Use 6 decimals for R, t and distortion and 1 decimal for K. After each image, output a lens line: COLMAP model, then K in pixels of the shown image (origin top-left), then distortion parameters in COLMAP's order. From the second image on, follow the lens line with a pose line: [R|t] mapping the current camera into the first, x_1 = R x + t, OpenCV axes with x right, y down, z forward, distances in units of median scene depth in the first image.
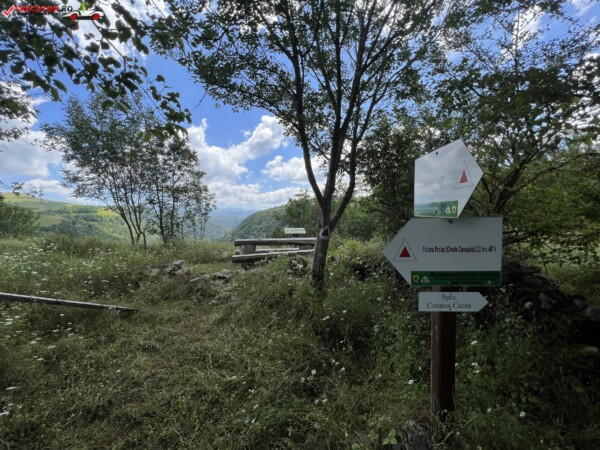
lens RADIAL K [[236.5, 0, 300.0], [0, 236.5, 225.0], [0, 0, 1]] dist [0.000863, 0.000163]
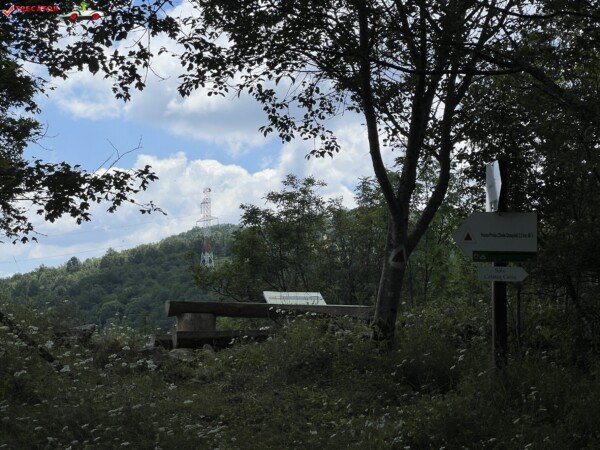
lens RADIAL K [[1318.4, 0, 300.0], [0, 1318.4, 225.0], [0, 0, 1]] dist [0.077110, 0.399130]
pose [[0.997337, 0.027912, 0.067377, -0.156789], [-0.020475, 0.993870, -0.108645, 0.135002], [-0.069996, 0.106977, 0.991795, -0.979556]]
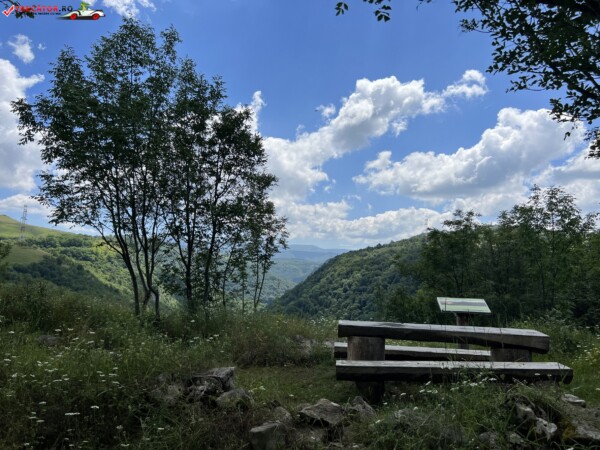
lens RADIAL K [[445.5, 0, 300.0], [0, 445.5, 225.0], [0, 0, 1]] dist [0.088130, -0.004372]
pose [[0.961269, 0.015542, -0.275172, -0.089664], [-0.048375, 0.992424, -0.112938, -0.014430], [0.271332, 0.121876, 0.954738, 0.123140]]
